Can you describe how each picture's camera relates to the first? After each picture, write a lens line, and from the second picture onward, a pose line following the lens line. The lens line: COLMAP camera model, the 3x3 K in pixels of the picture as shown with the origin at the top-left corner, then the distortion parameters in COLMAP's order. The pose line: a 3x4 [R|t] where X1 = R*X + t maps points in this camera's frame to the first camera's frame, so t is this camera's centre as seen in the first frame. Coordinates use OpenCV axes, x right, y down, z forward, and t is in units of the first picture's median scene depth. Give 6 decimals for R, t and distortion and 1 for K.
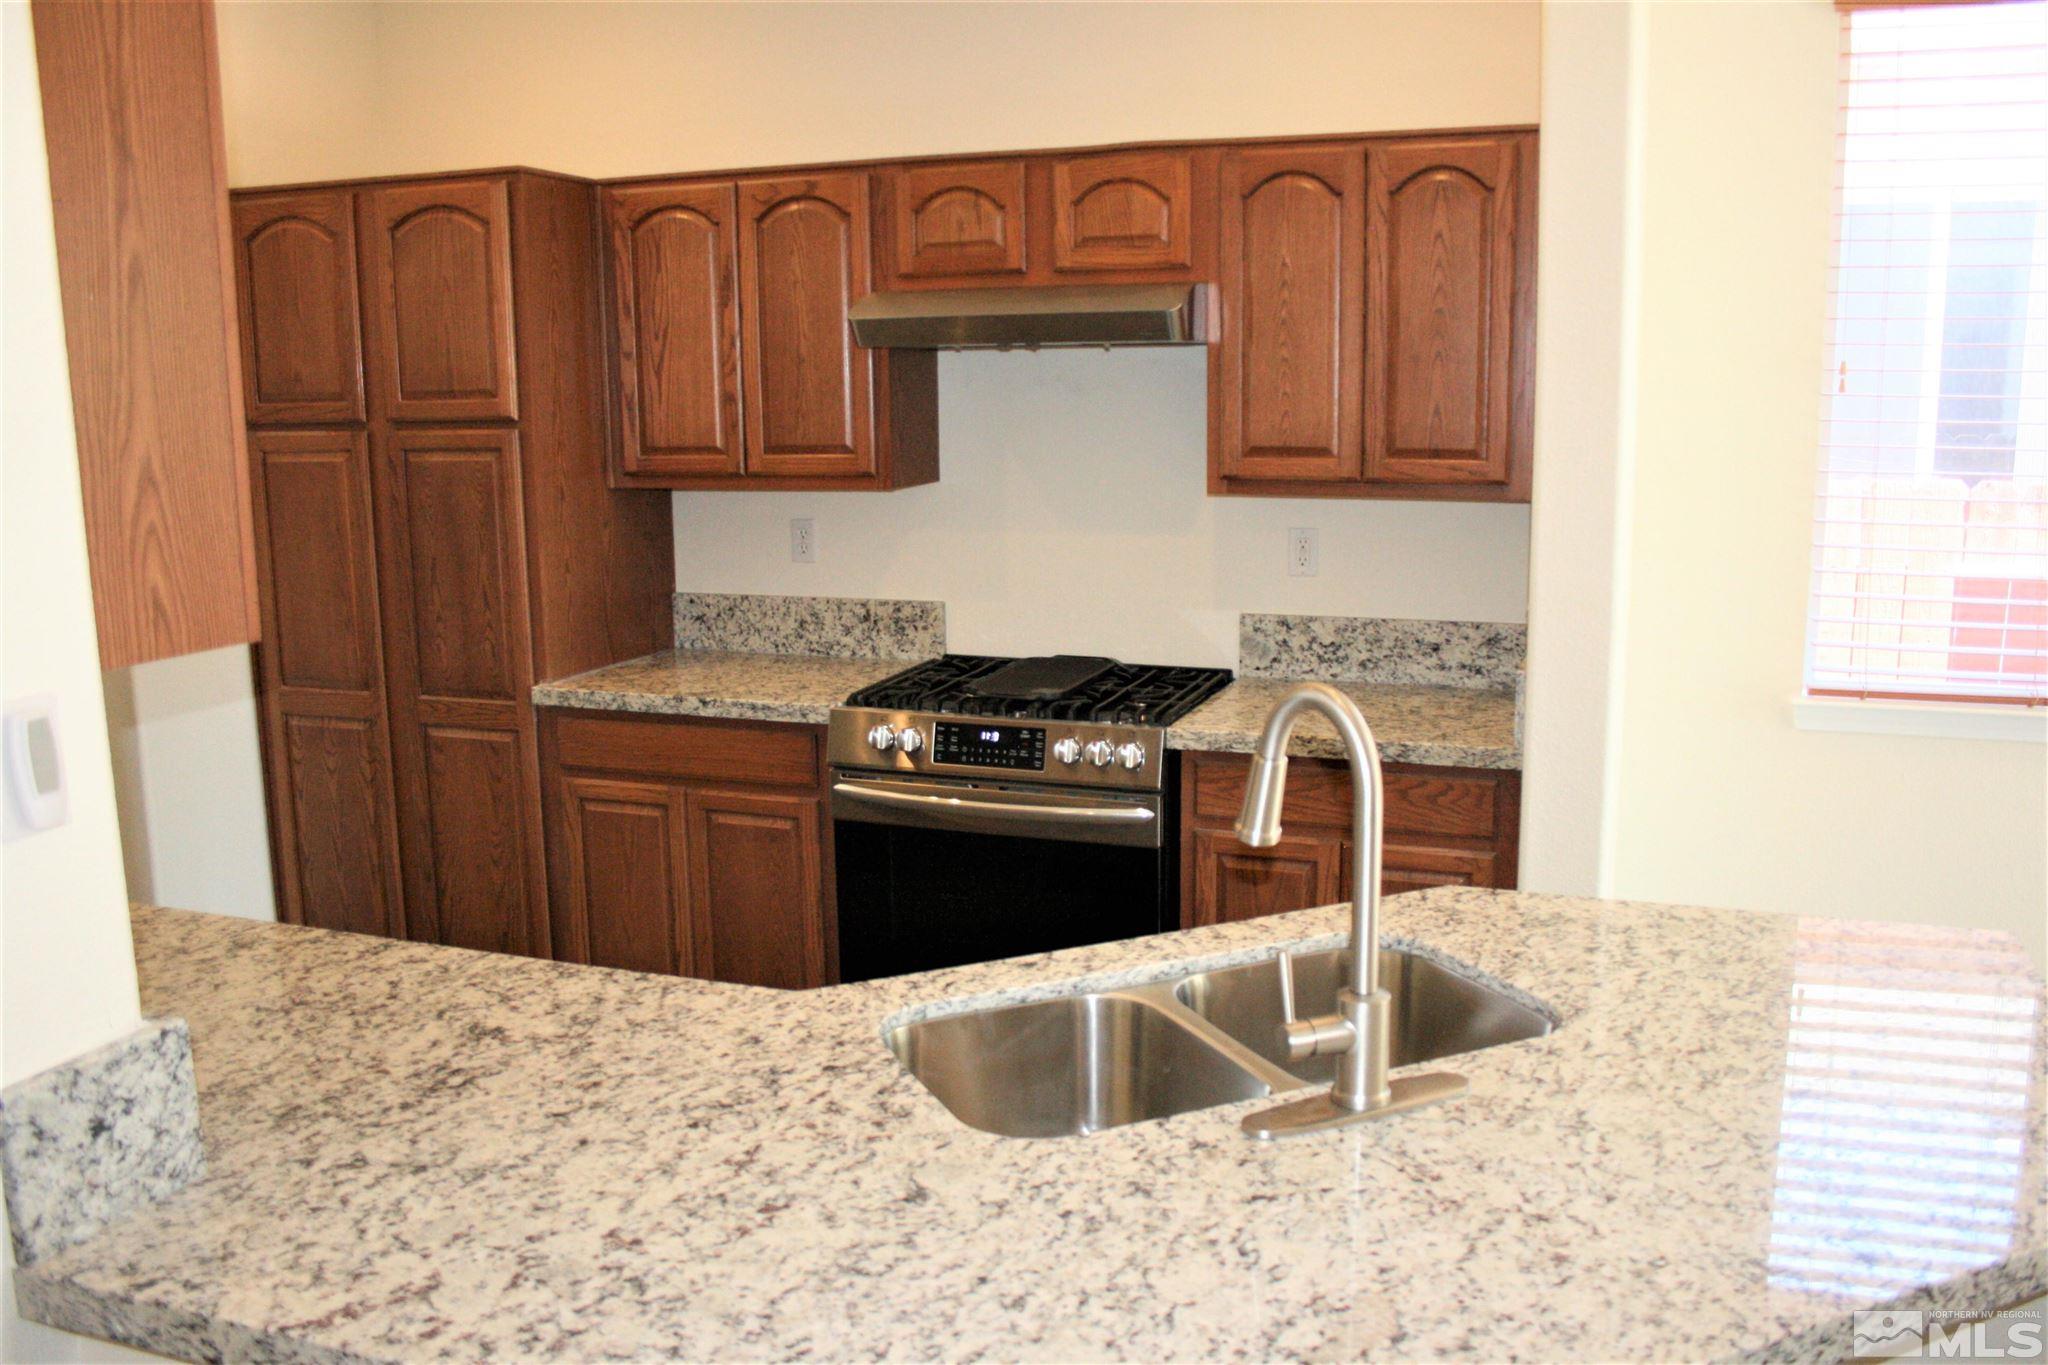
lens RADIAL K [[1724.5, 0, 1024.9], [0, 1724.5, 691.3], [0, 0, 1]] dist [-0.141405, 0.105505]
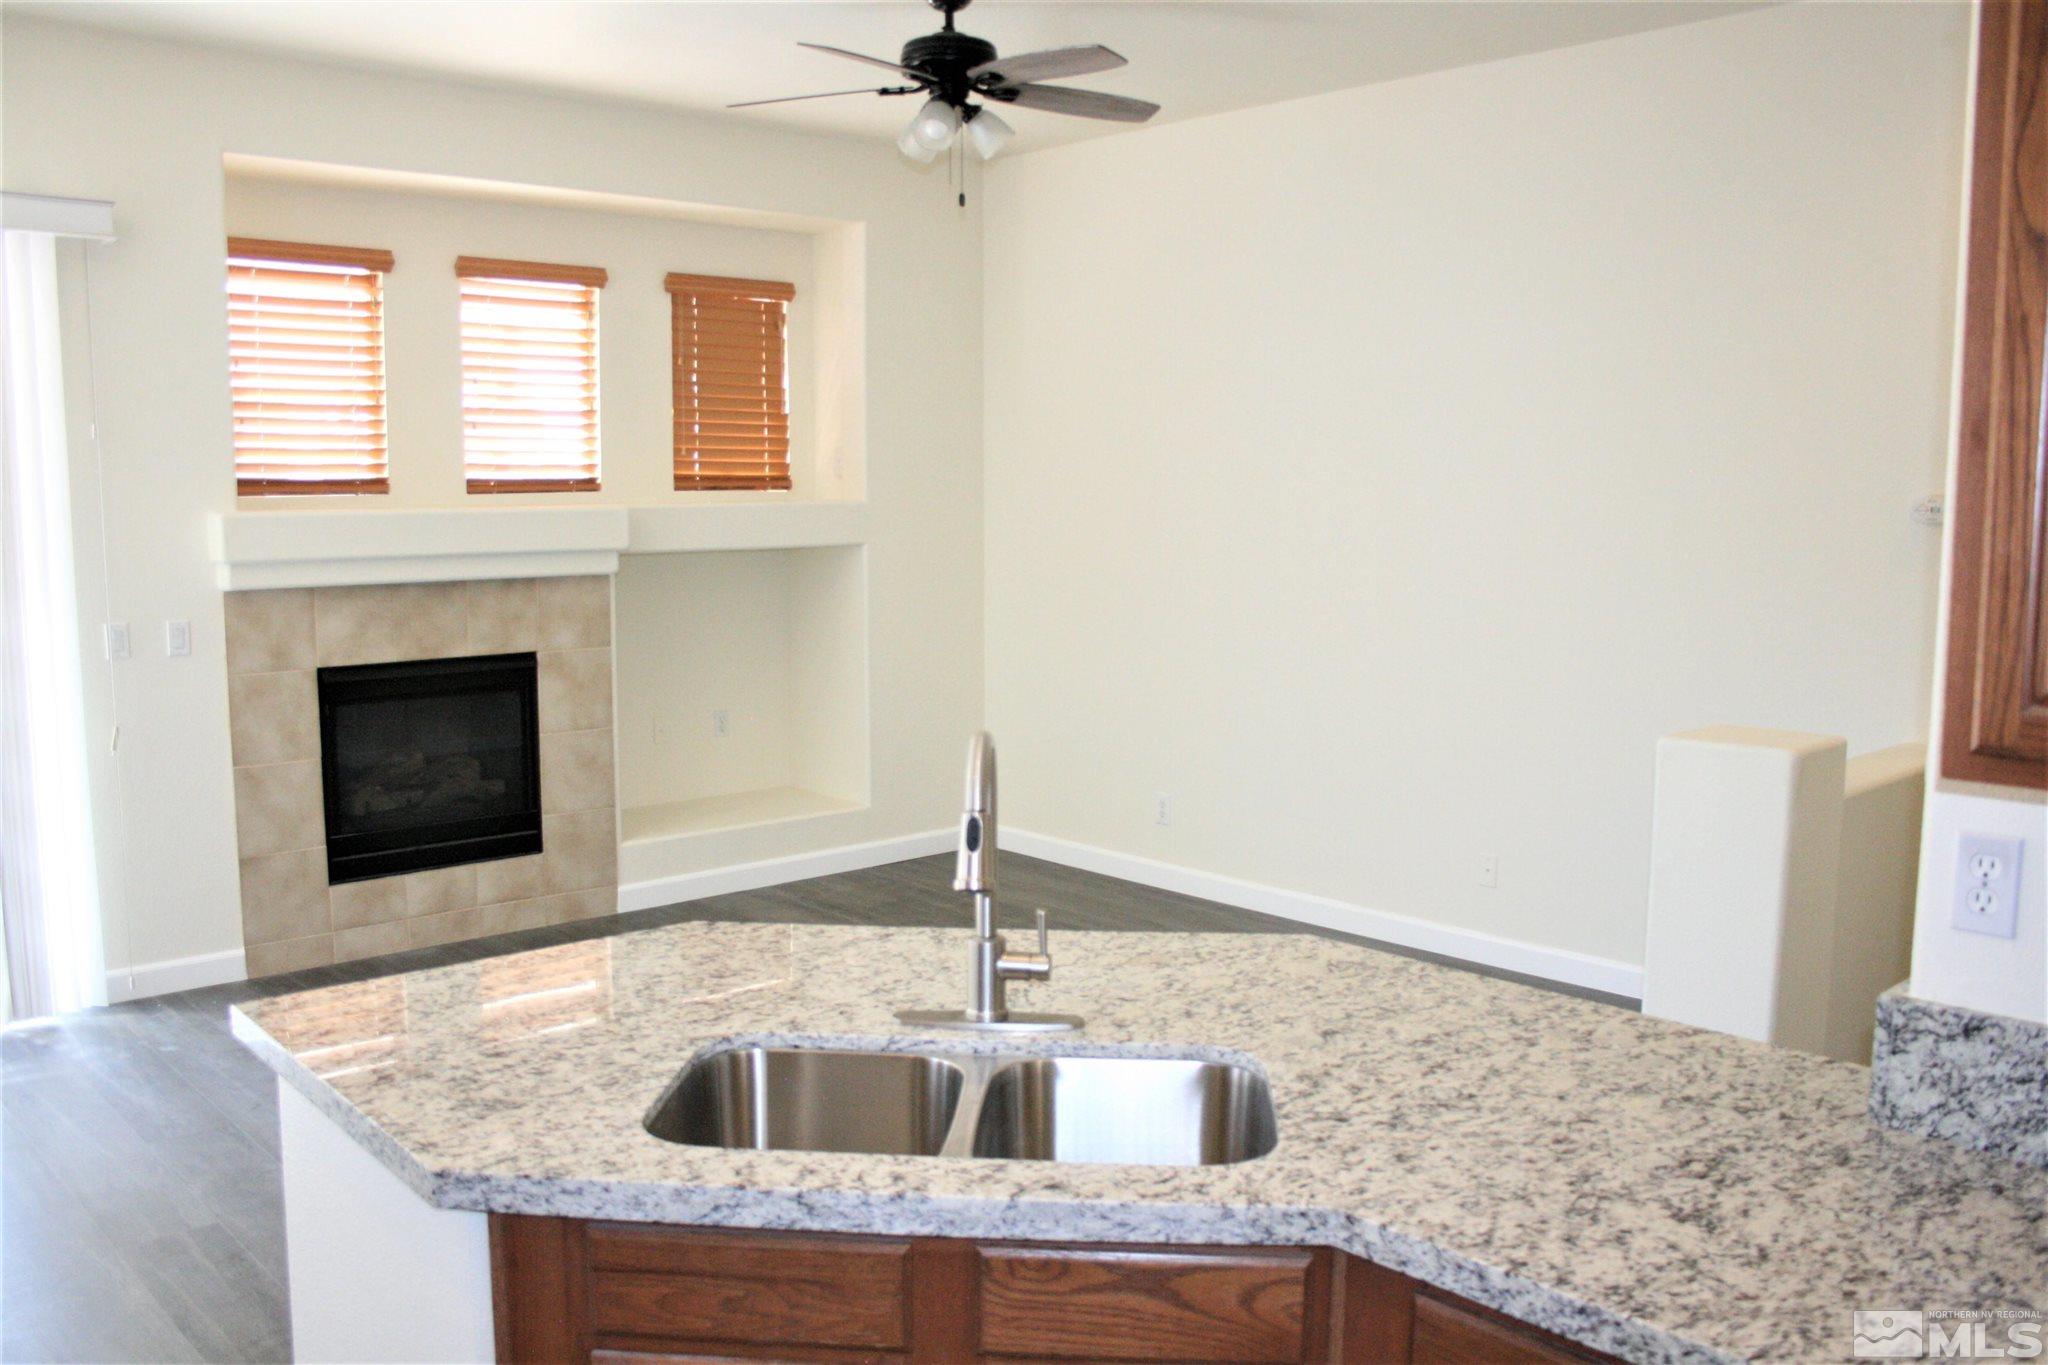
lens RADIAL K [[1724.5, 0, 1026.0], [0, 1724.5, 690.9], [0, 0, 1]] dist [-0.141405, 0.105505]
pose [[-0.887875, -0.045606, 0.457819, -0.217145], [0.088828, 0.959361, 0.267836, -0.182219], [-0.451428, 0.278472, -0.847741, 1.000156]]
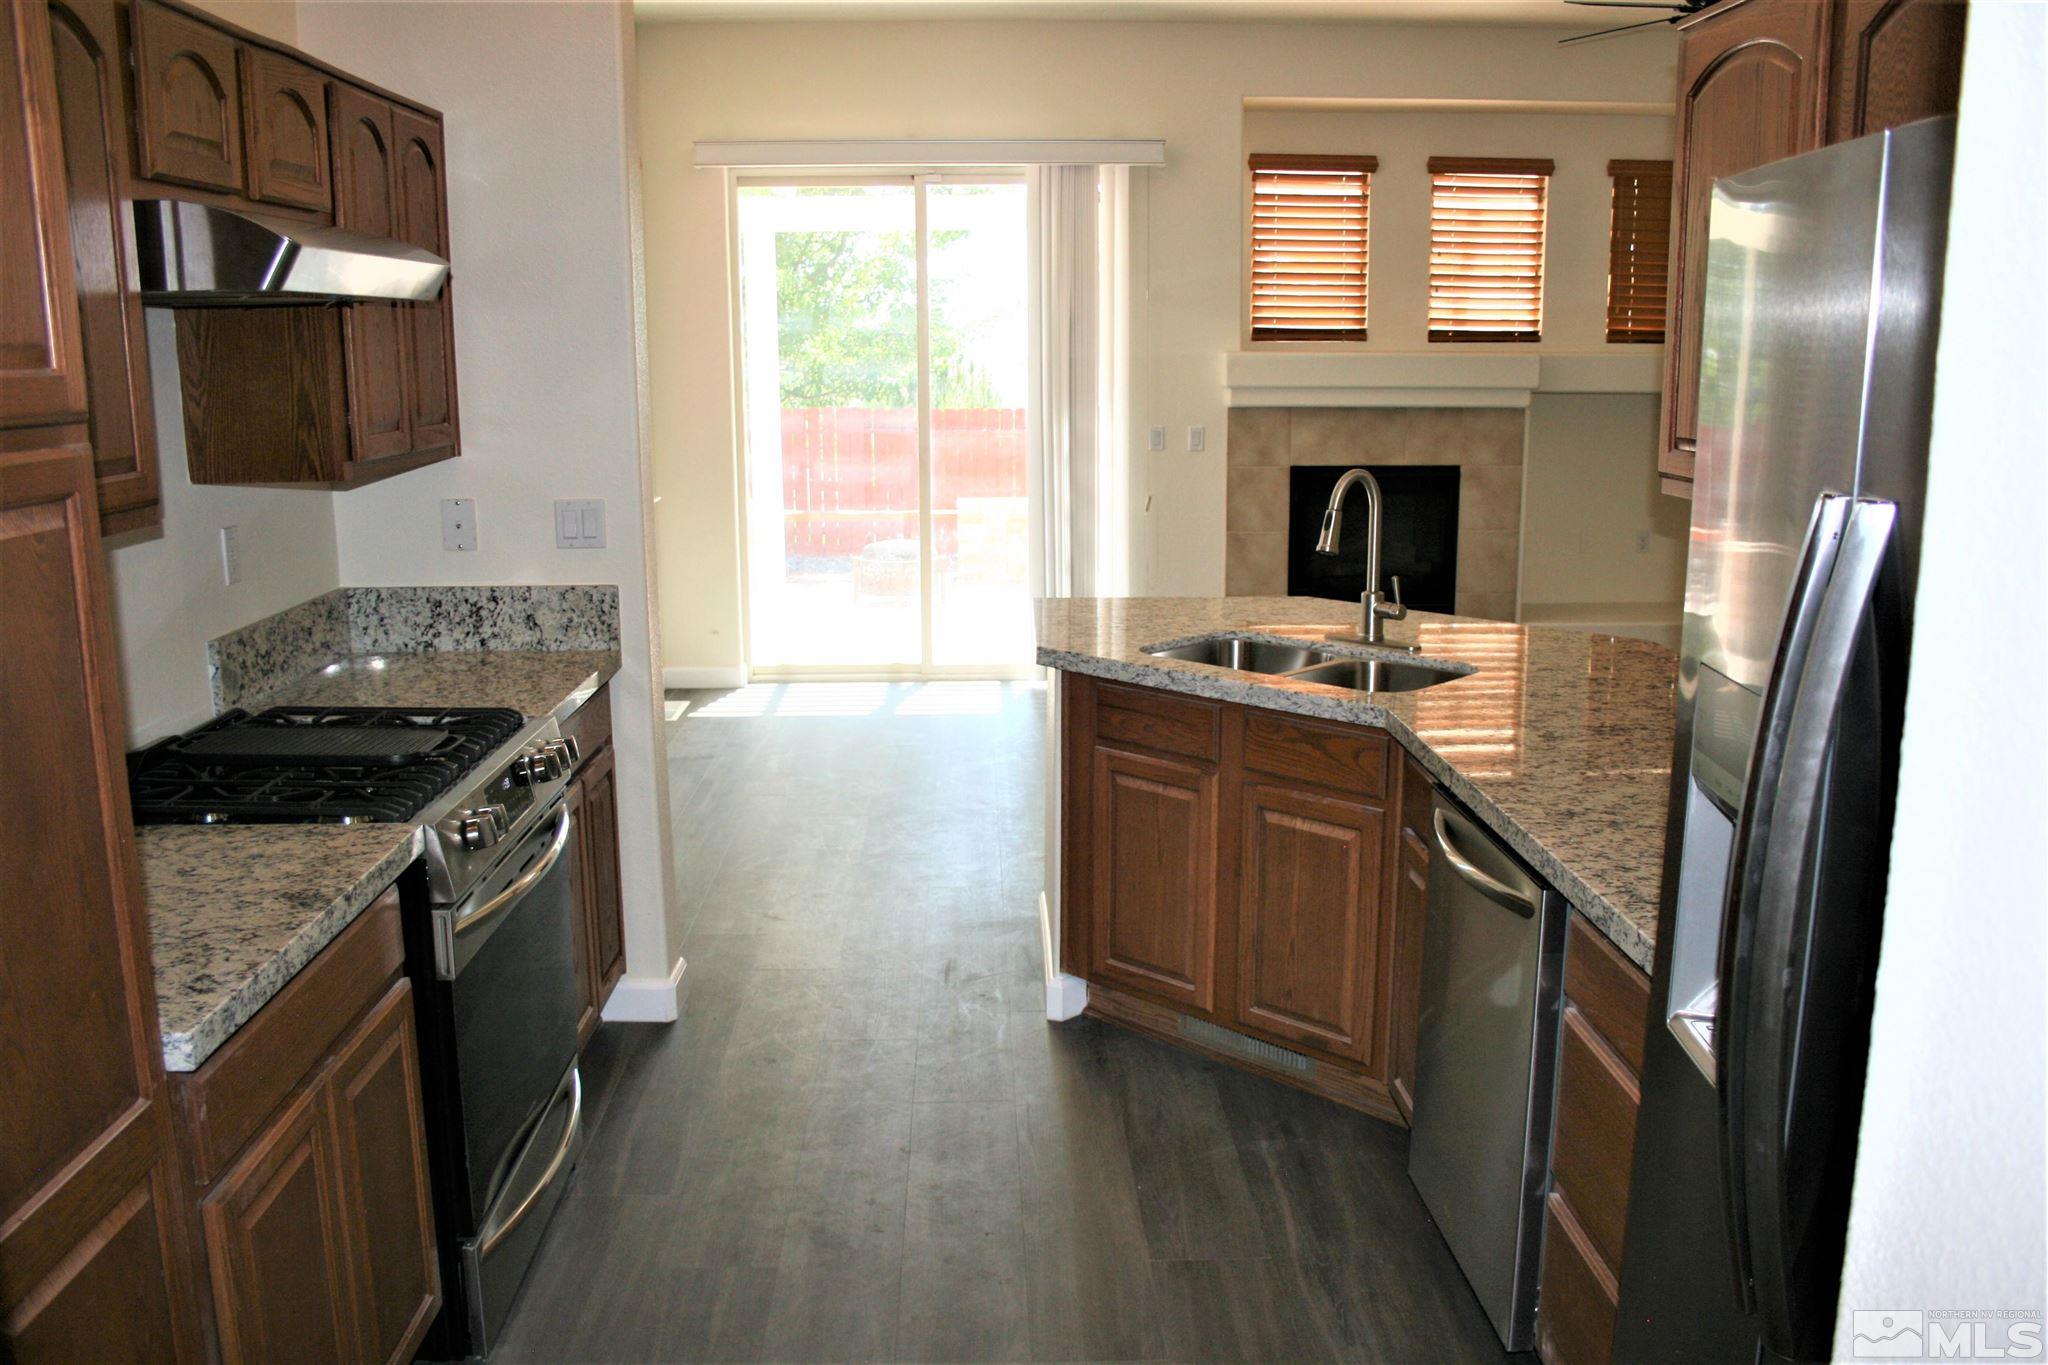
lens RADIAL K [[1724.5, 0, 1040.0], [0, 1724.5, 694.9], [0, 0, 1]] dist [-0.141405, 0.105505]
pose [[-0.386809, -0.175748, 0.905257, -0.870003], [0.170407, 0.951142, 0.257470, -0.185460], [-0.906278, 0.253854, -0.337962, 1.082012]]
